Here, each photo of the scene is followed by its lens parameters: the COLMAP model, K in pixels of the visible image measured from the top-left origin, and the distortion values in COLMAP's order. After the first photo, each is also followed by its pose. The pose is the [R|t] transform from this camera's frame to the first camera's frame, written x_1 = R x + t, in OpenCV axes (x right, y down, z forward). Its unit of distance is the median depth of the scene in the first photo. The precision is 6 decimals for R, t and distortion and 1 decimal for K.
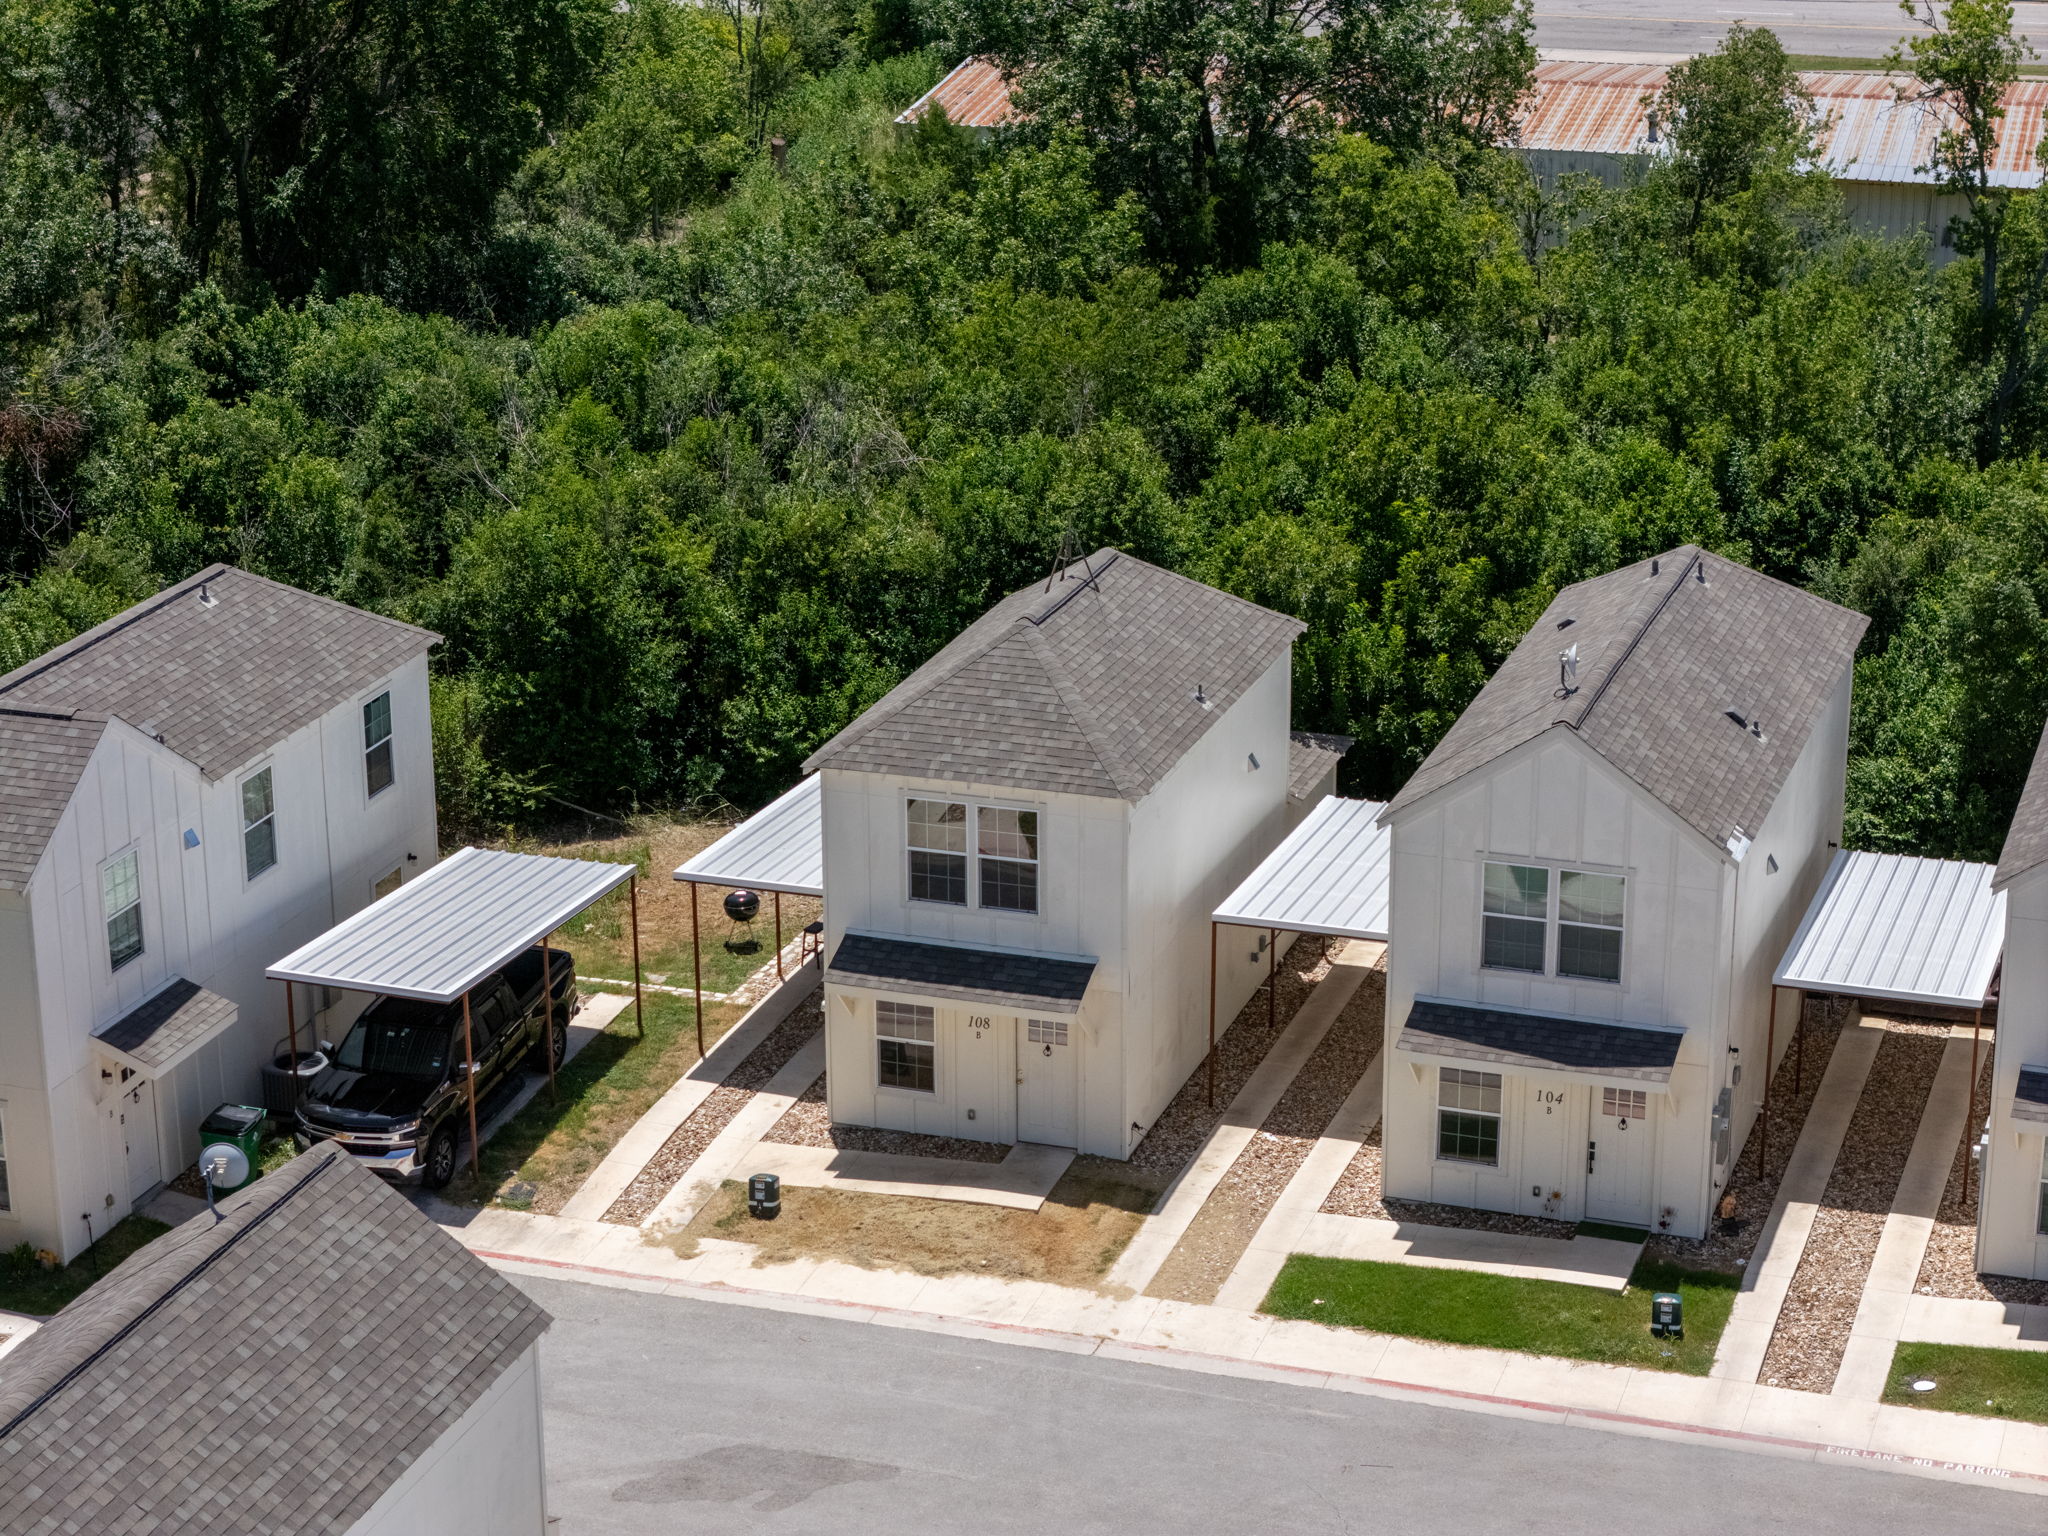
lens RADIAL K [[4113.9, 0, 1024.9], [0, 4113.9, 766.6], [0, 0, 1]] dist [-0.134906, 0.000000]
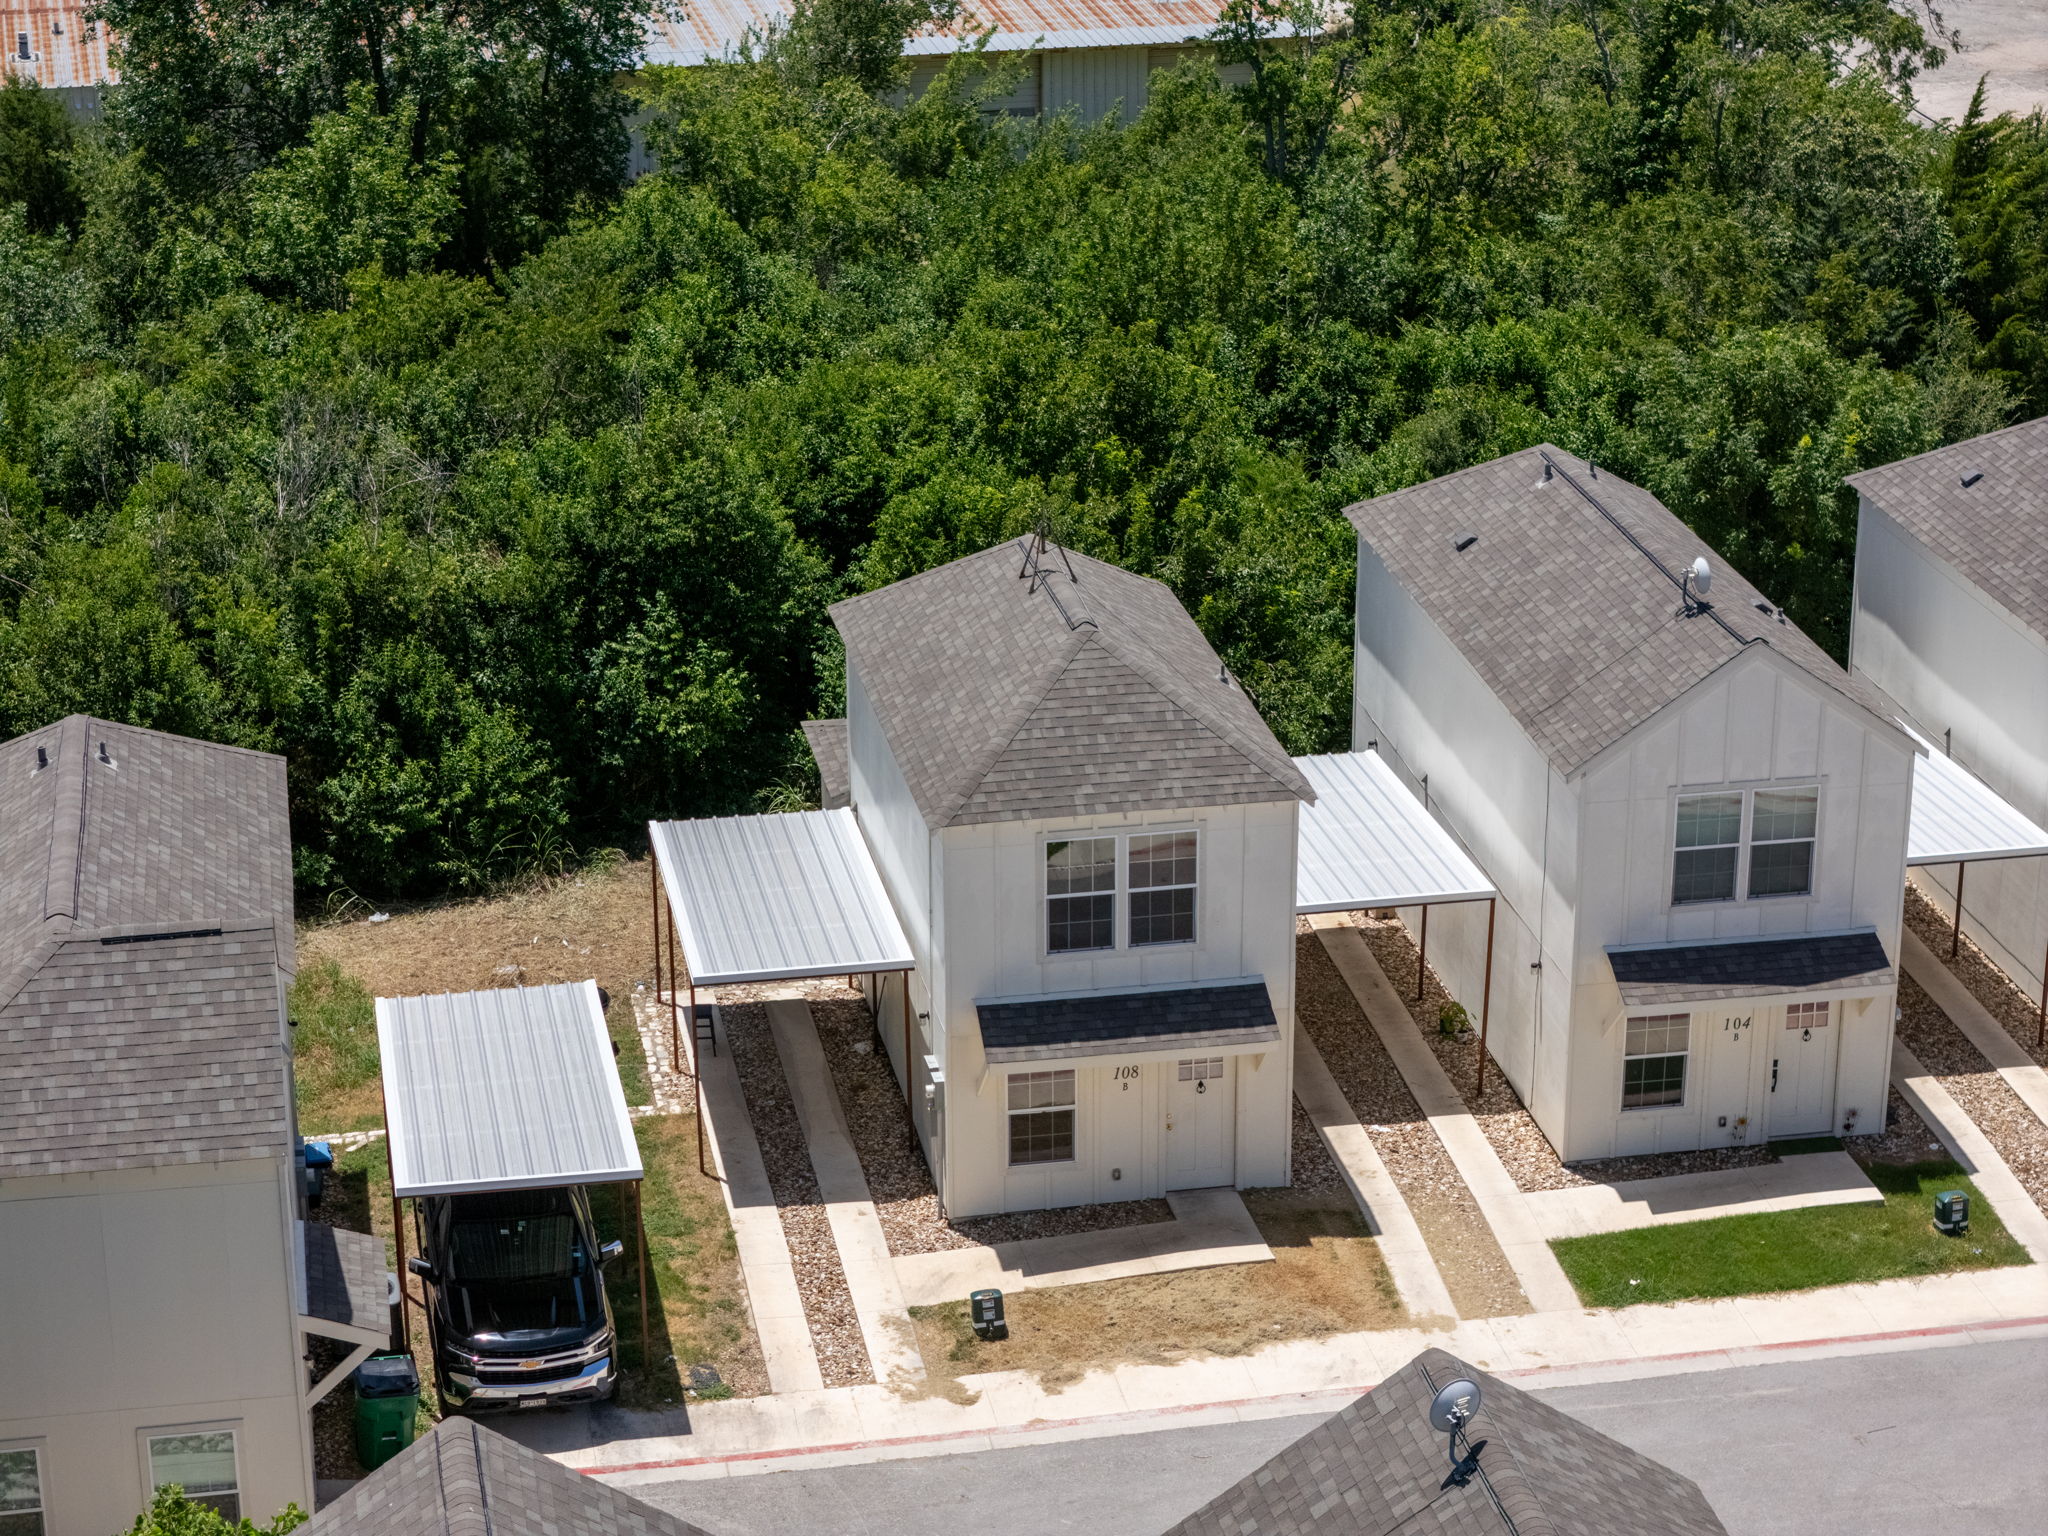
lens RADIAL K [[4113.9, 0, 1024.9], [0, 4113.9, 770.0], [0, 0, 1]] dist [-0.134906, 0.000000]
pose [[0.871083, -0.173463, 0.459483, -0.442220], [0.159786, 0.984749, 0.068839, -0.070239], [-0.464416, 0.013454, 0.885515, 0.214082]]
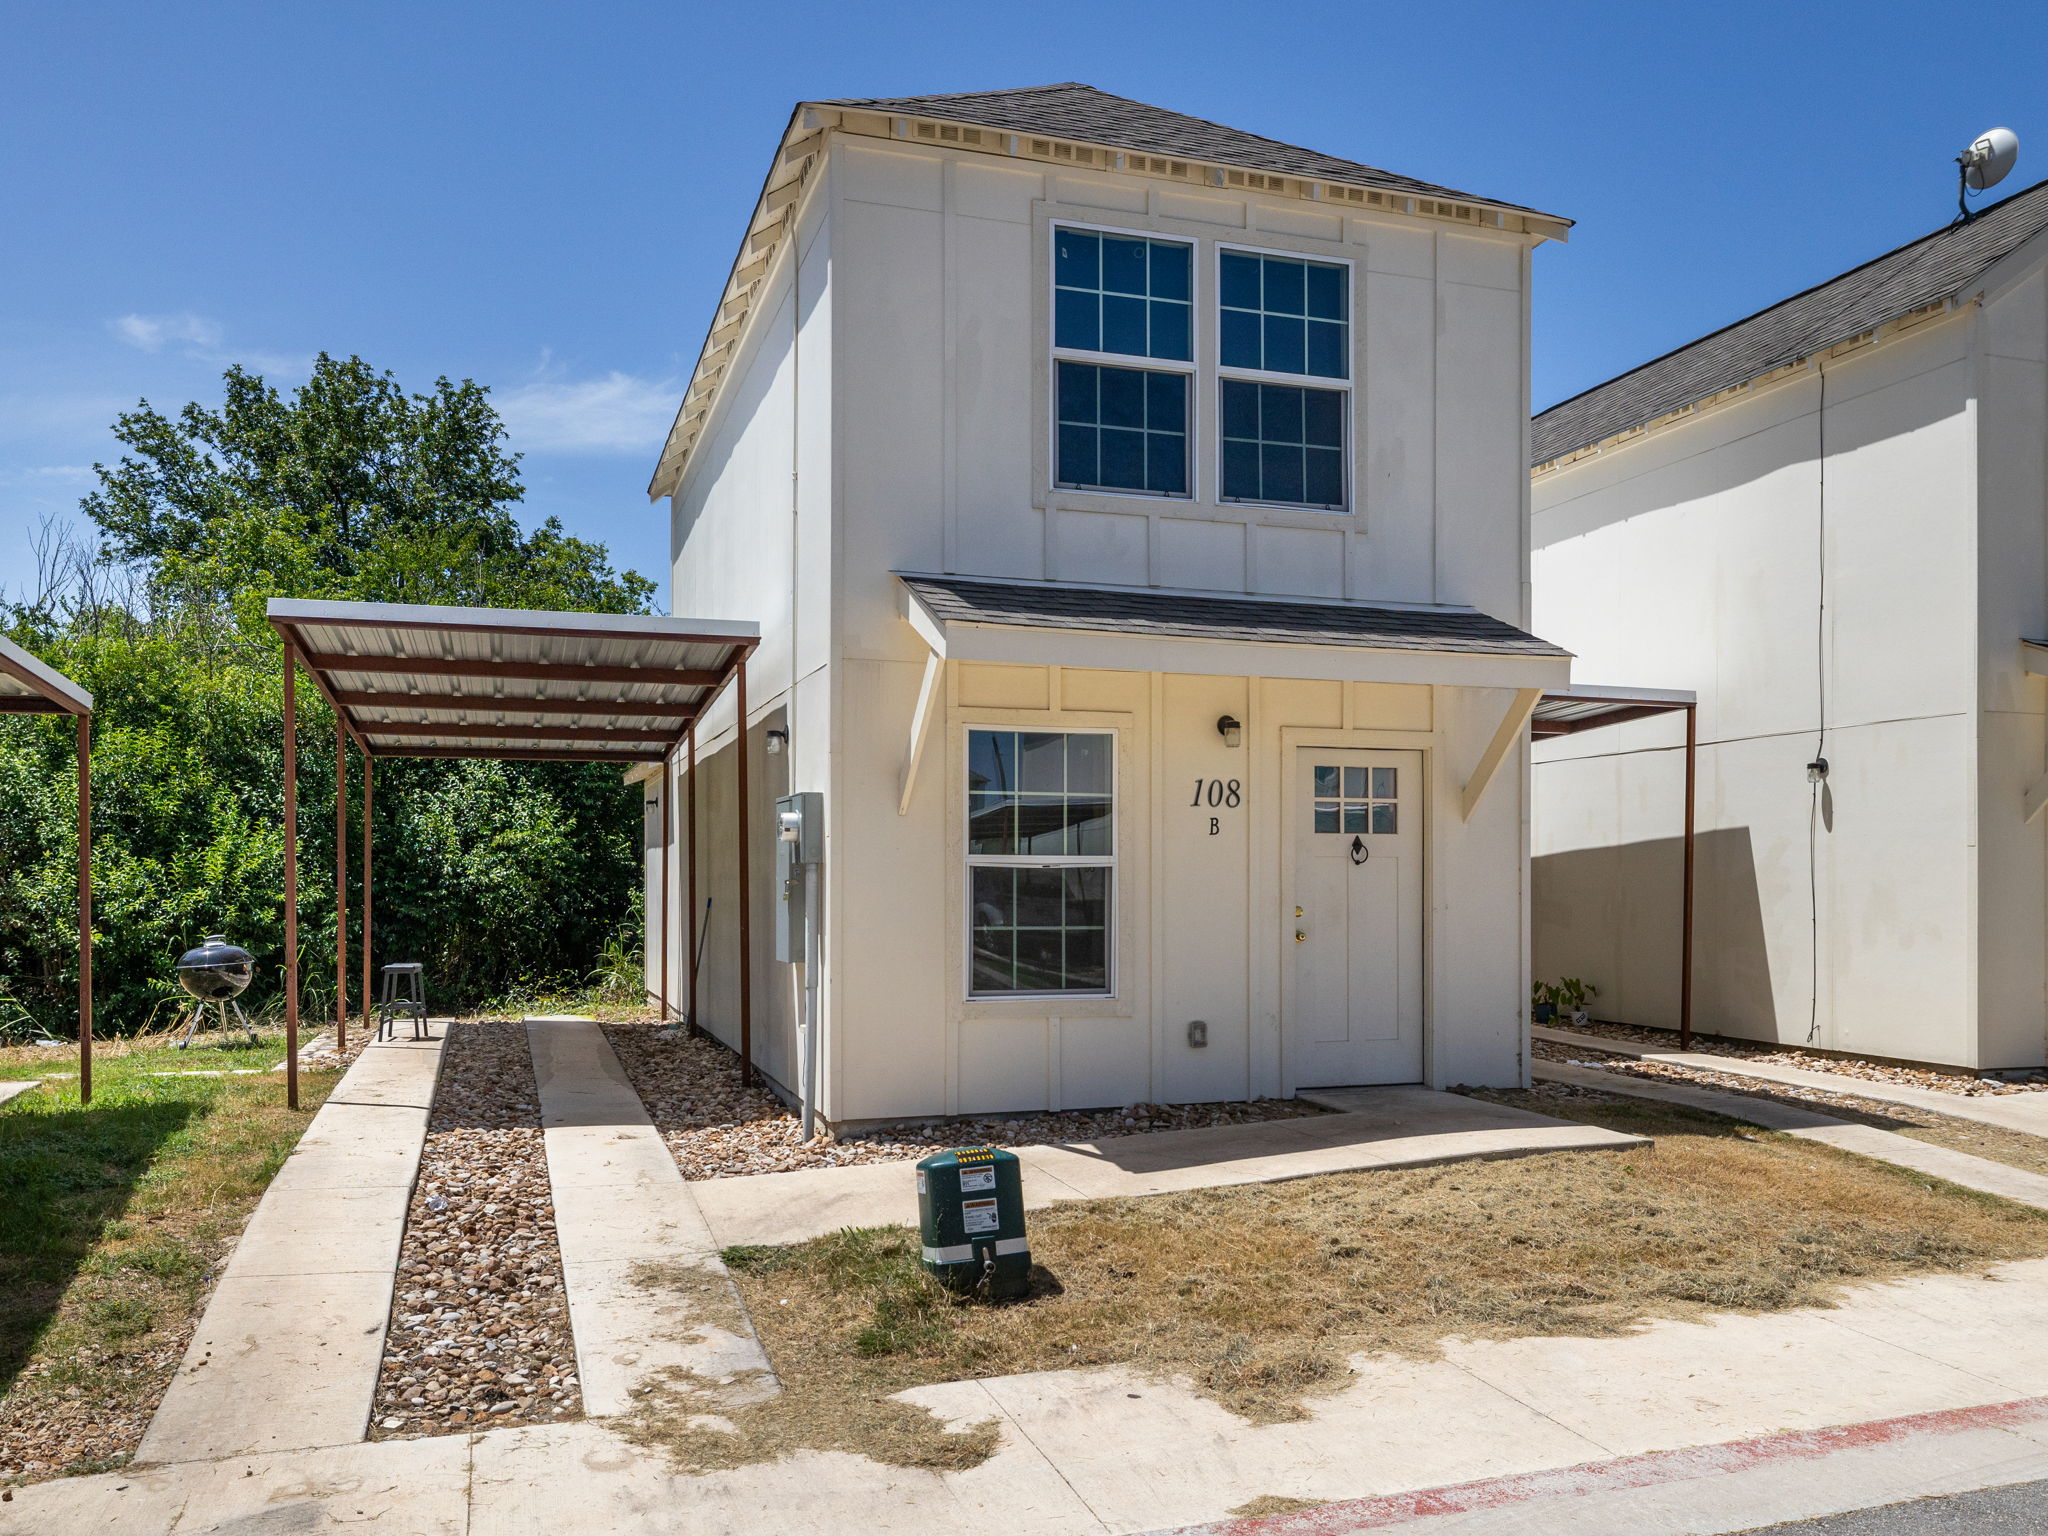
lens RADIAL K [[1592.6, 0, 1009.9], [0, 1592.6, 855.1], [0, 0, 1]] dist [-0.004740, -0.001587]
pose [[0.801439, 0.013848, 0.597916, -0.127448], [0.189678, 0.942237, -0.276065, 0.111314], [-0.567201, 0.334661, 0.752519, 0.909147]]
